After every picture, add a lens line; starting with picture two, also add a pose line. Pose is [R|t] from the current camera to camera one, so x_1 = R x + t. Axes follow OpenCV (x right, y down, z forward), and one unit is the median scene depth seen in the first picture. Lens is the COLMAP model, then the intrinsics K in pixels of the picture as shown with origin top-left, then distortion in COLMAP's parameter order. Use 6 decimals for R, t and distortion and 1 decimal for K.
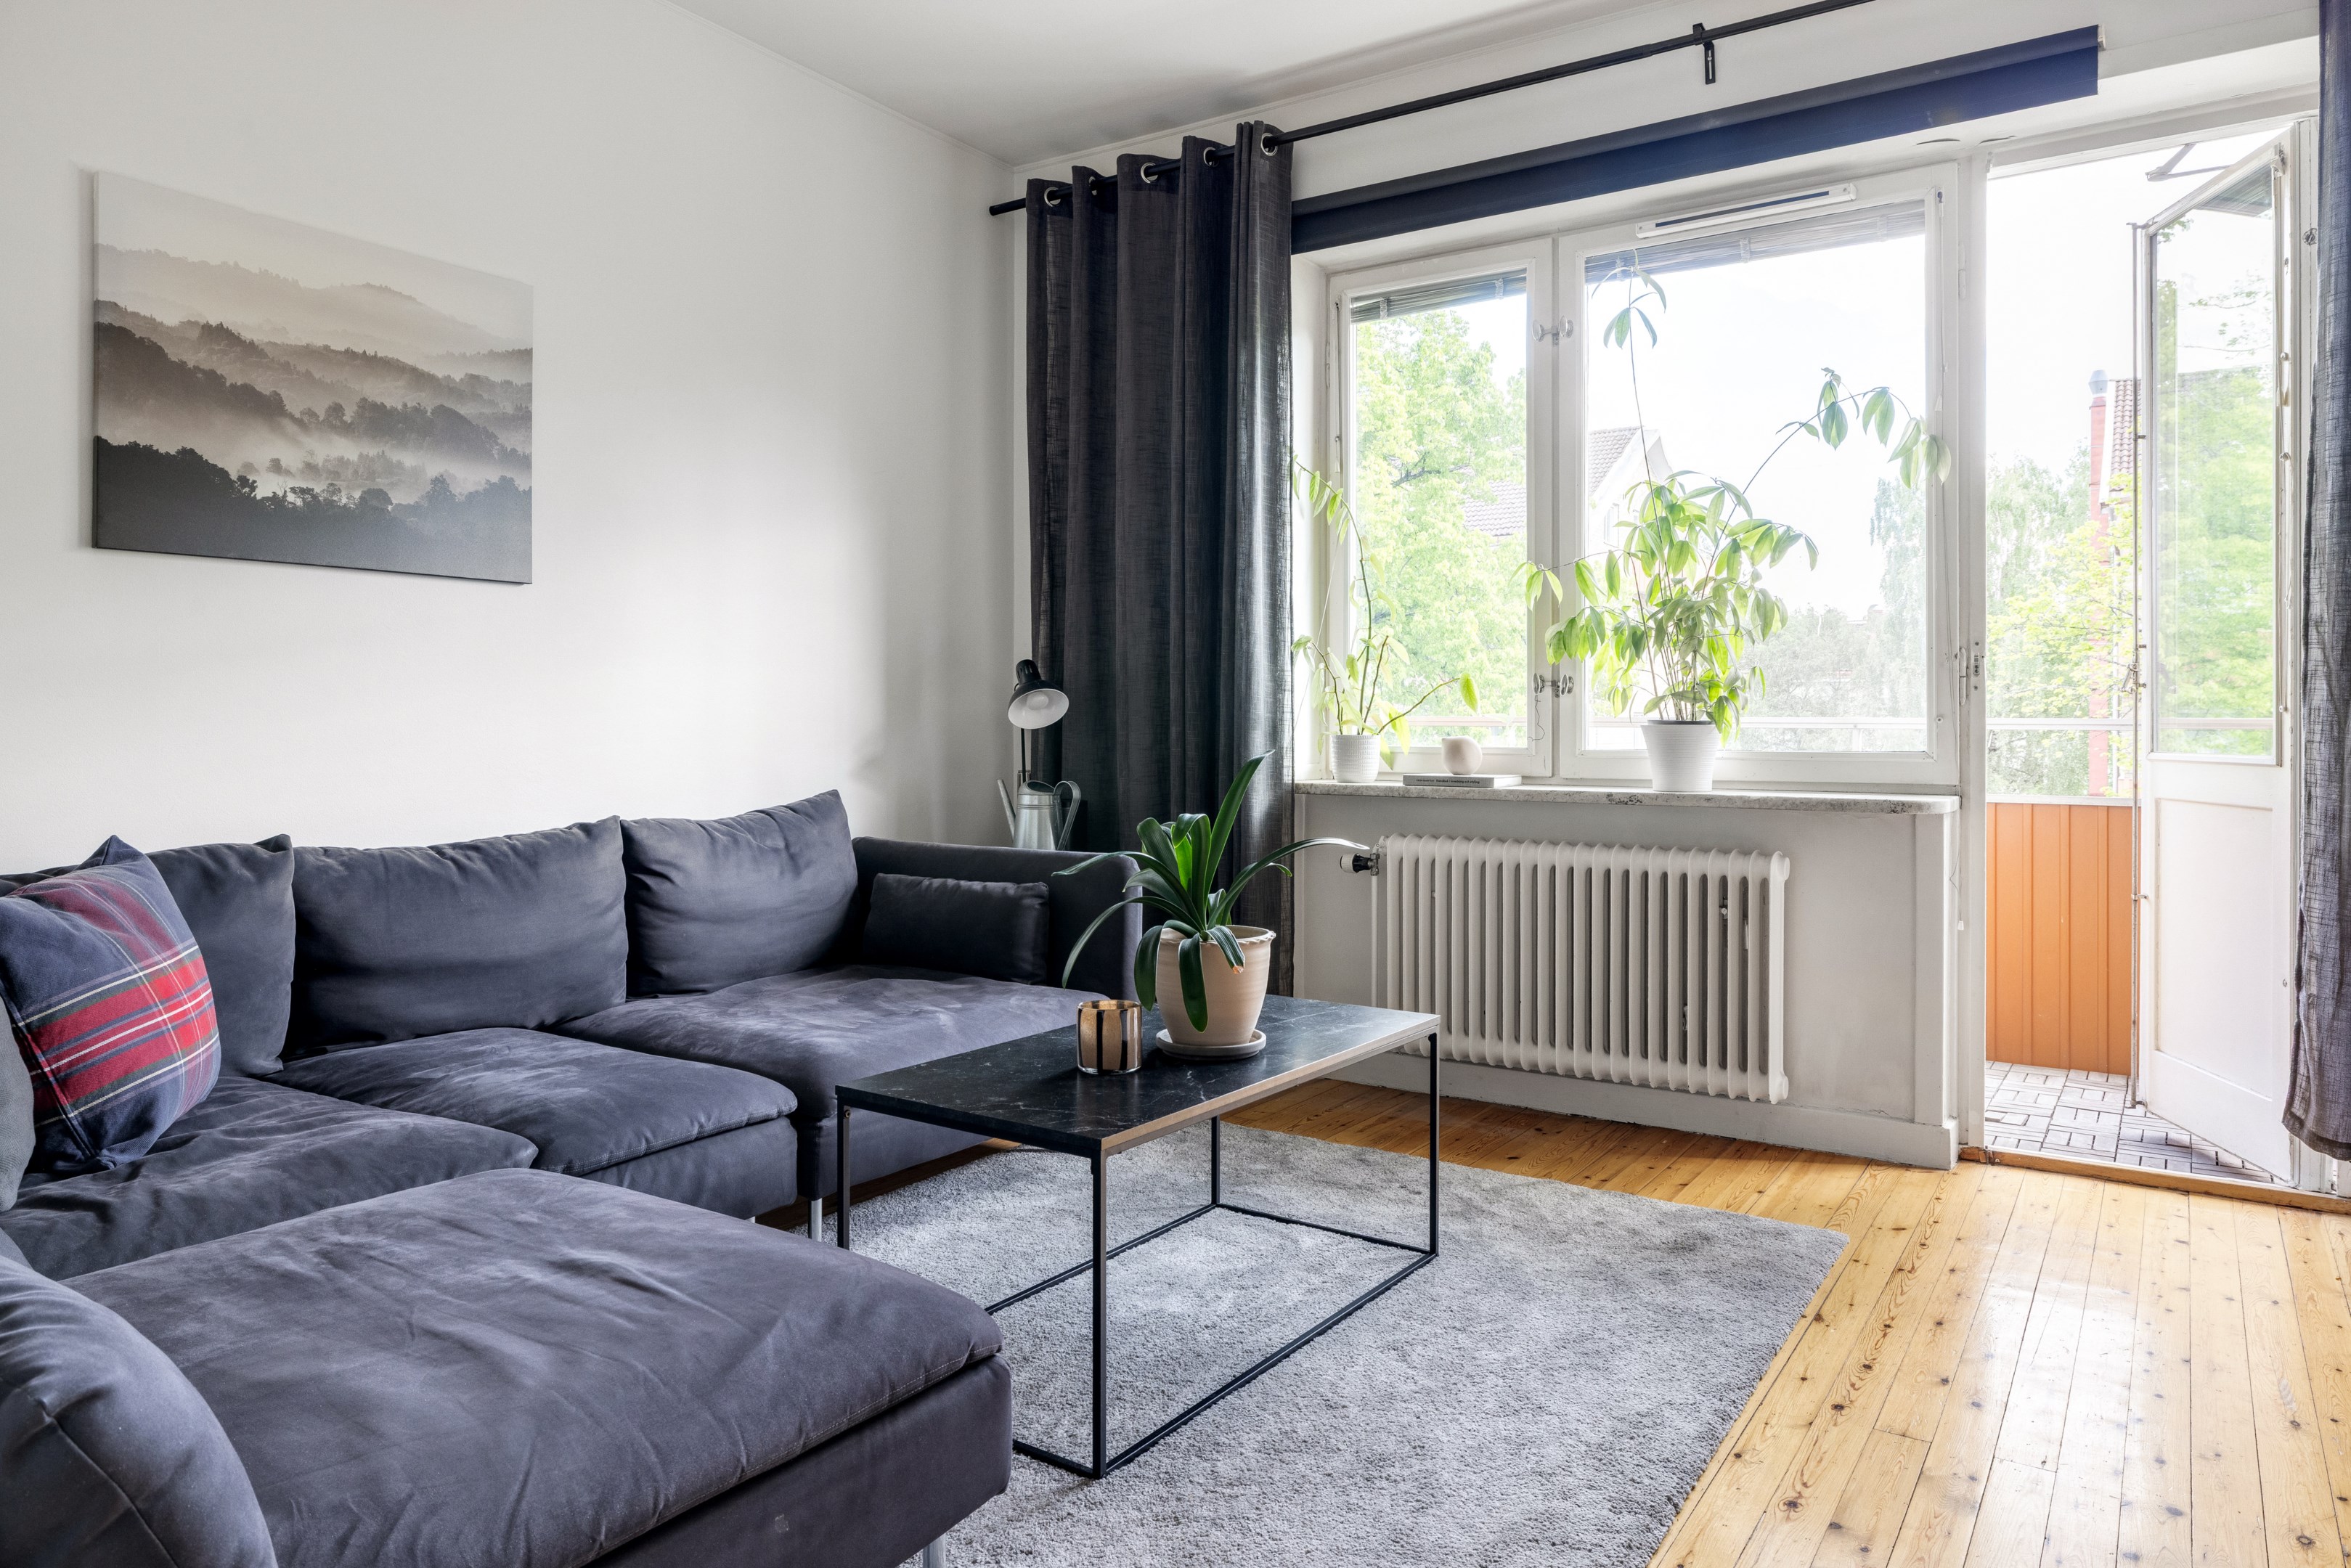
lens RADIAL K [[1493.9, 0, 1183.1], [0, 1493.9, 717.3], [0, 0, 1]] dist [-0.004529, 0.001738]
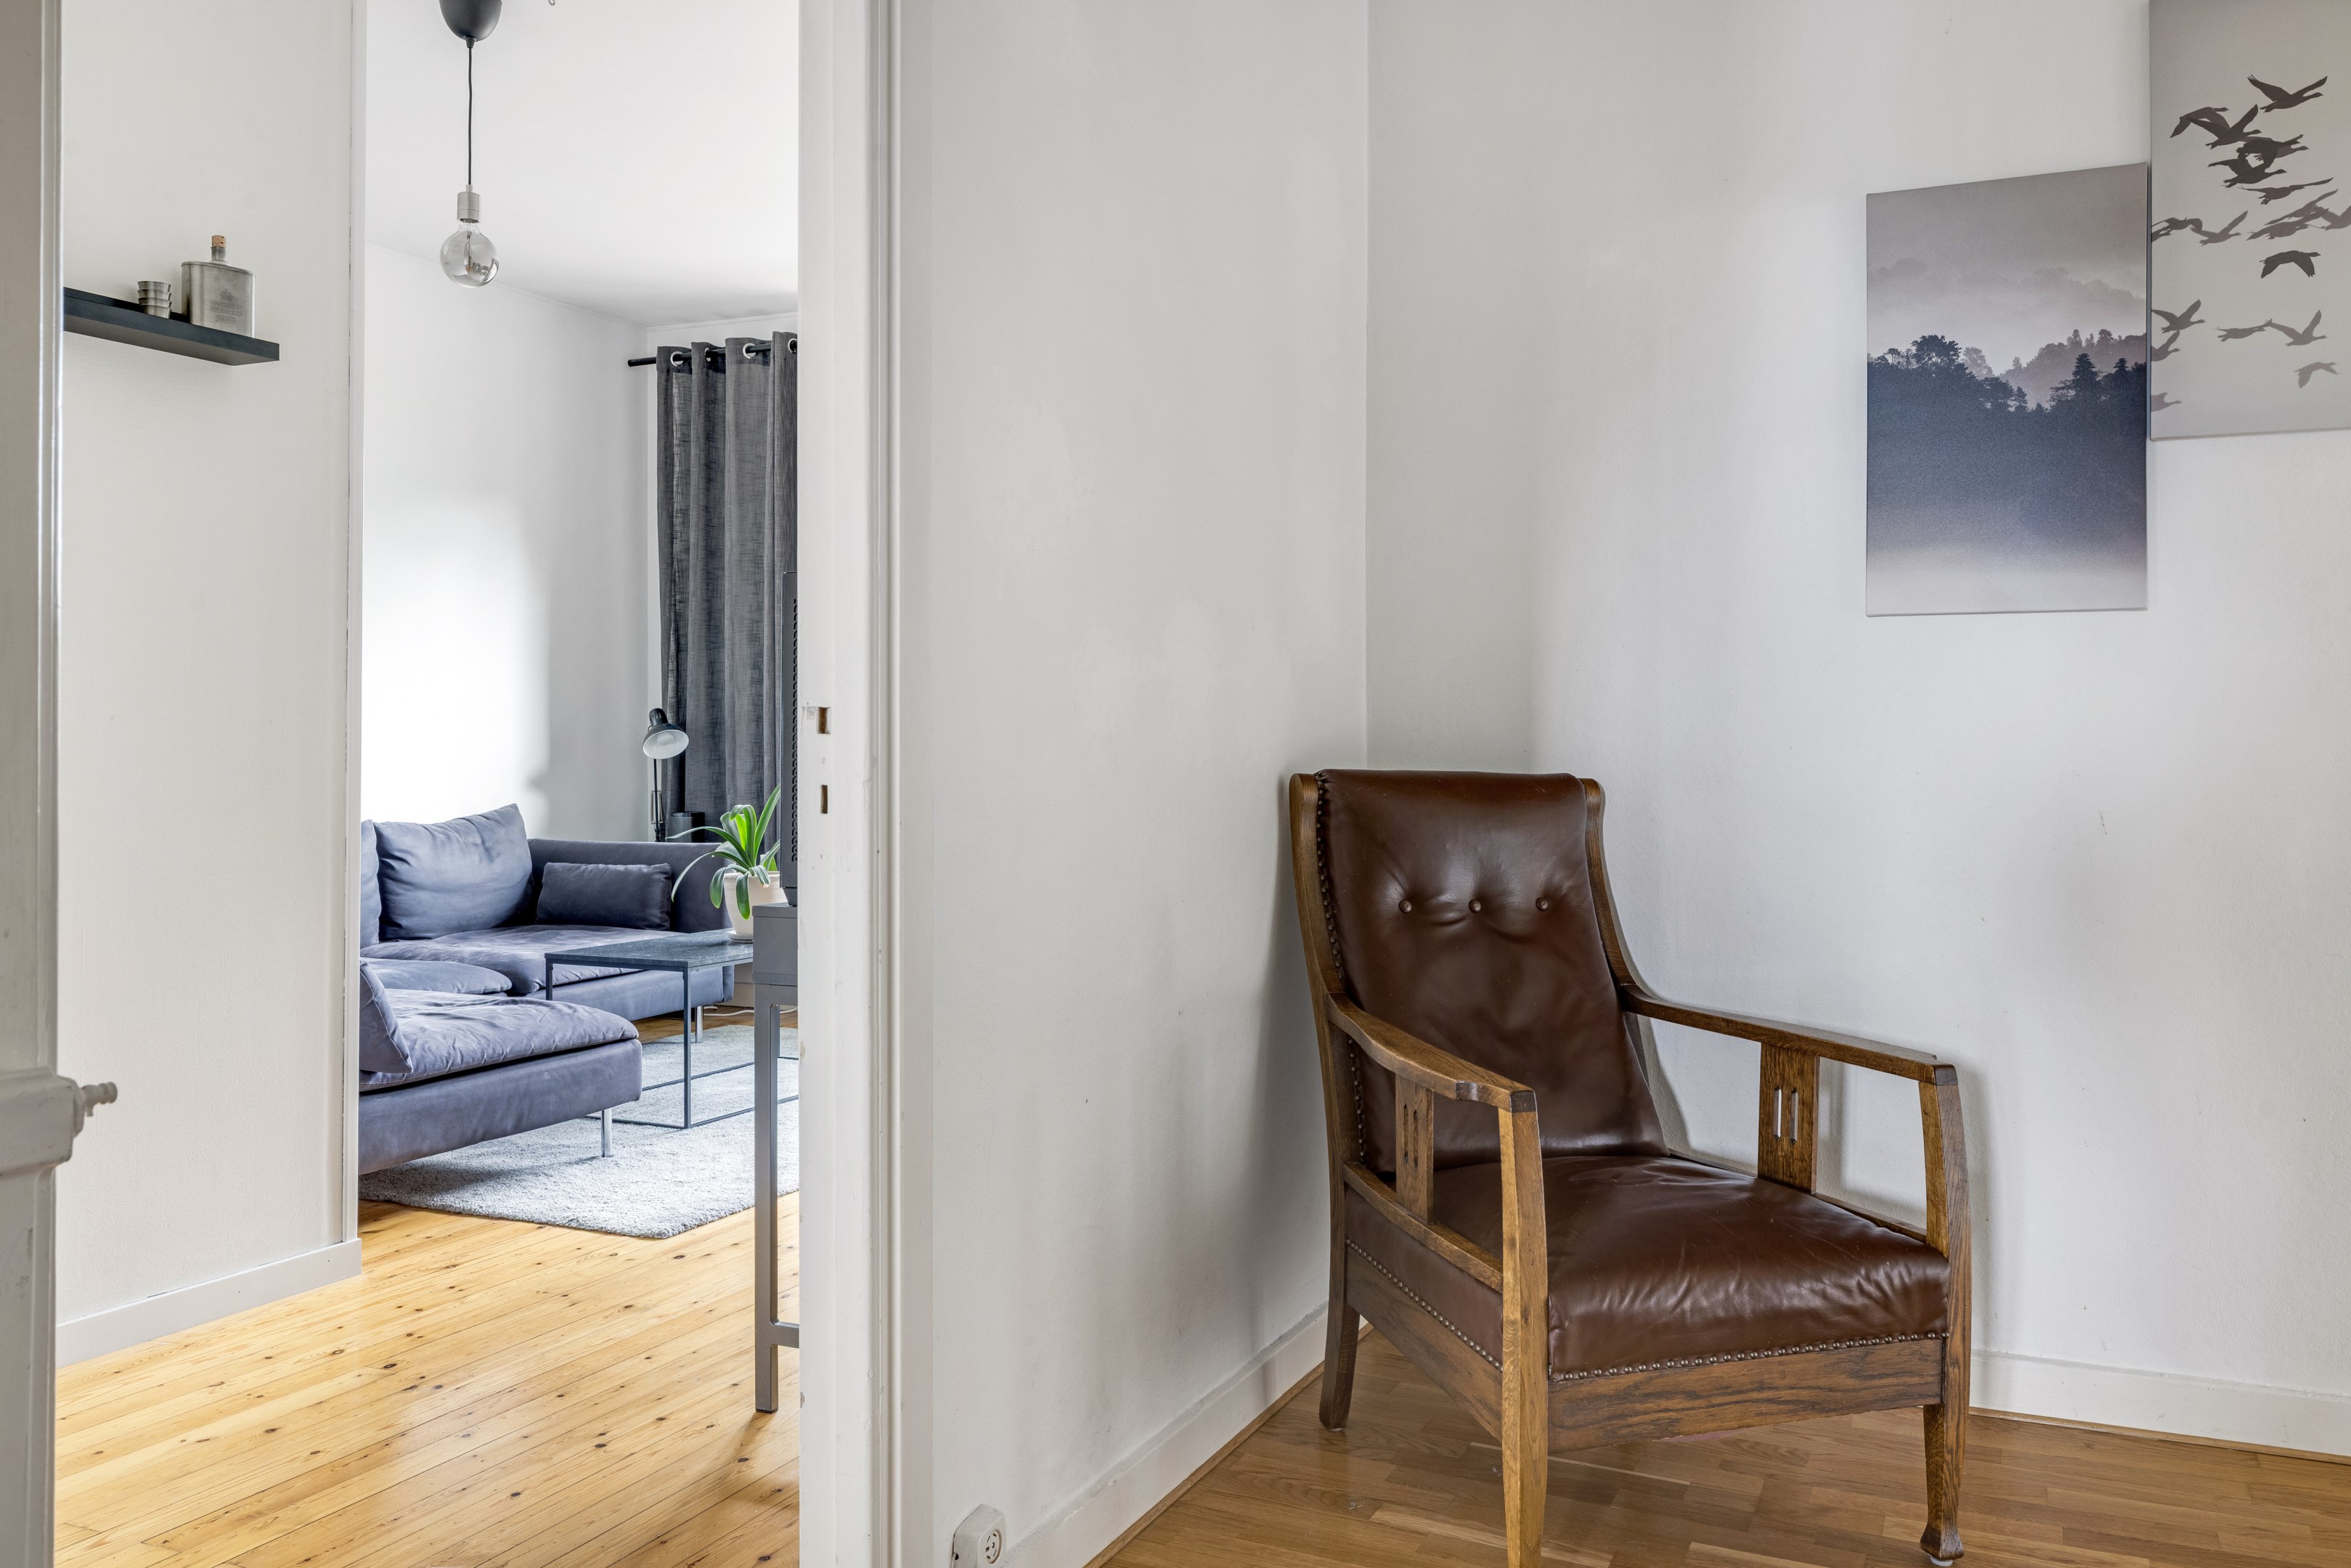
lens RADIAL K [[1858.3, 0, 1184.6], [0, 1858.3, 718.2], [0, 0, 1]] dist [0.004415, 0.011448]
pose [[0.986635, -0.003365, 0.162911, 0.106505], [0.005118, 0.999933, -0.010341, -0.010797], [-0.162866, 0.011036, 0.986587, -0.853523]]
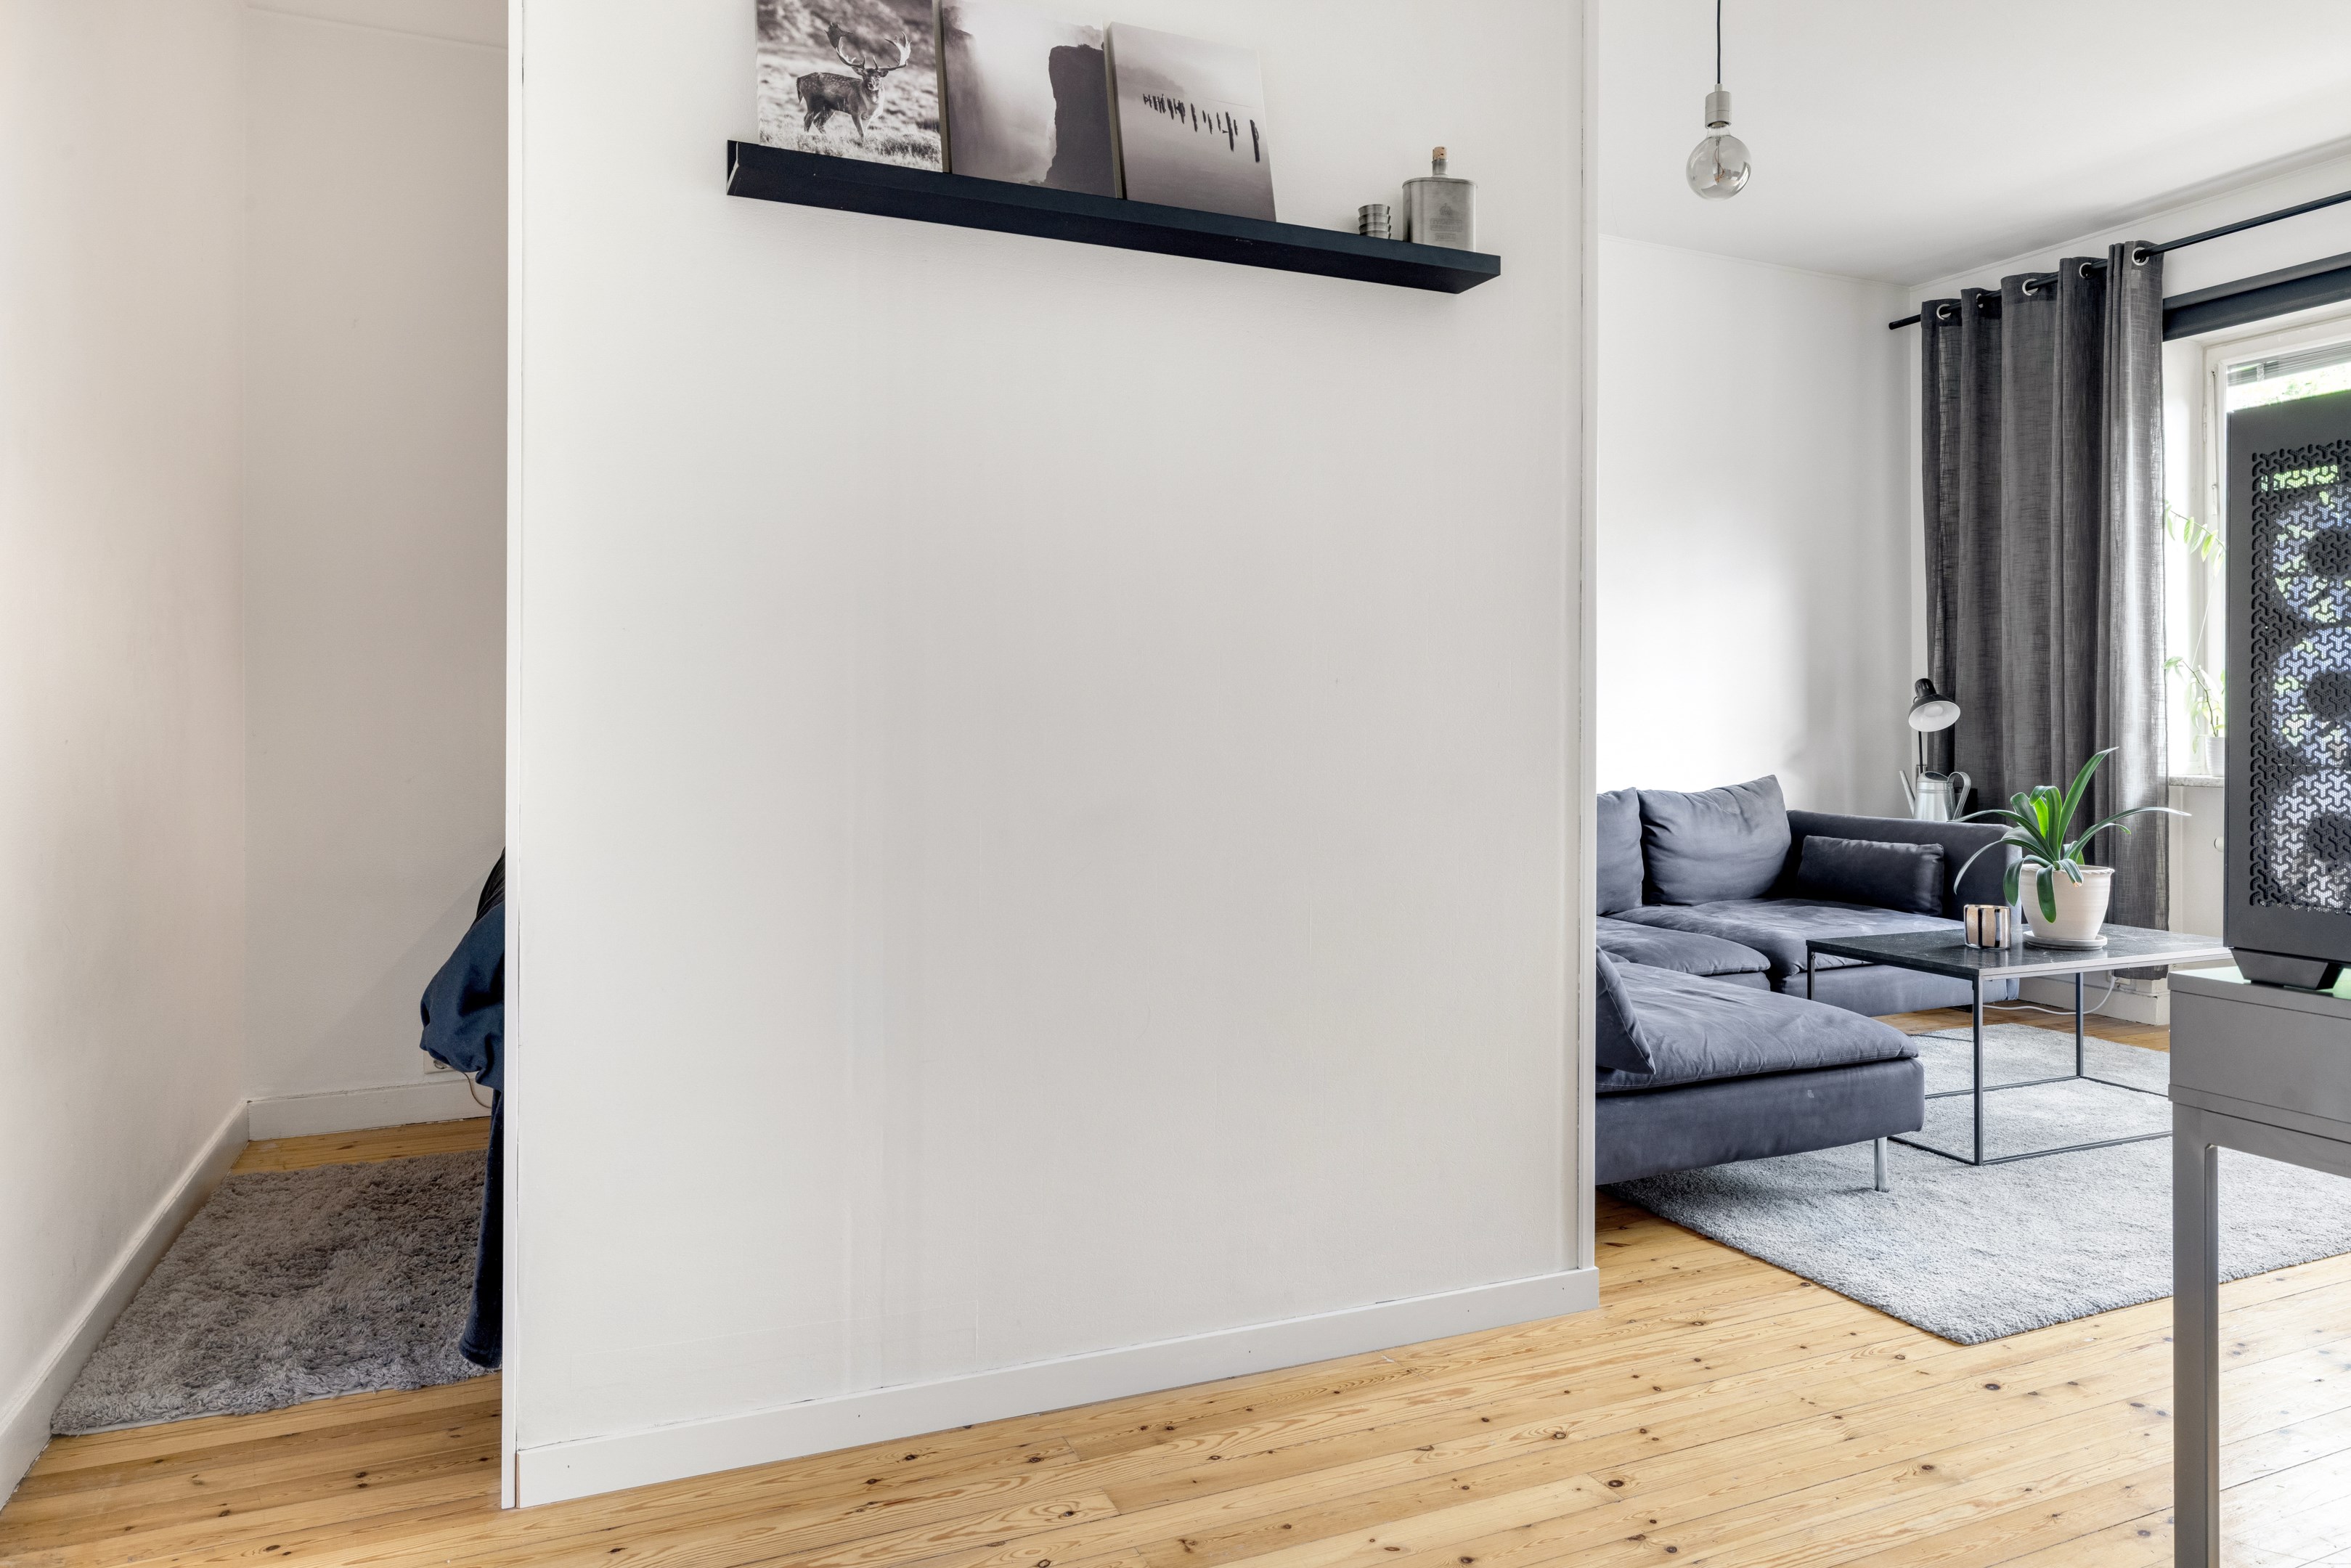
lens RADIAL K [[1493.9, 0, 1183.1], [0, 1493.9, 717.3], [0, 0, 1]] dist [-0.004529, 0.001738]
pose [[0.847411, -0.004330, -0.530920, 0.043858], [0.003933, 0.999991, -0.001879, -0.005573], [0.530923, -0.000496, 0.847420, -0.503540]]
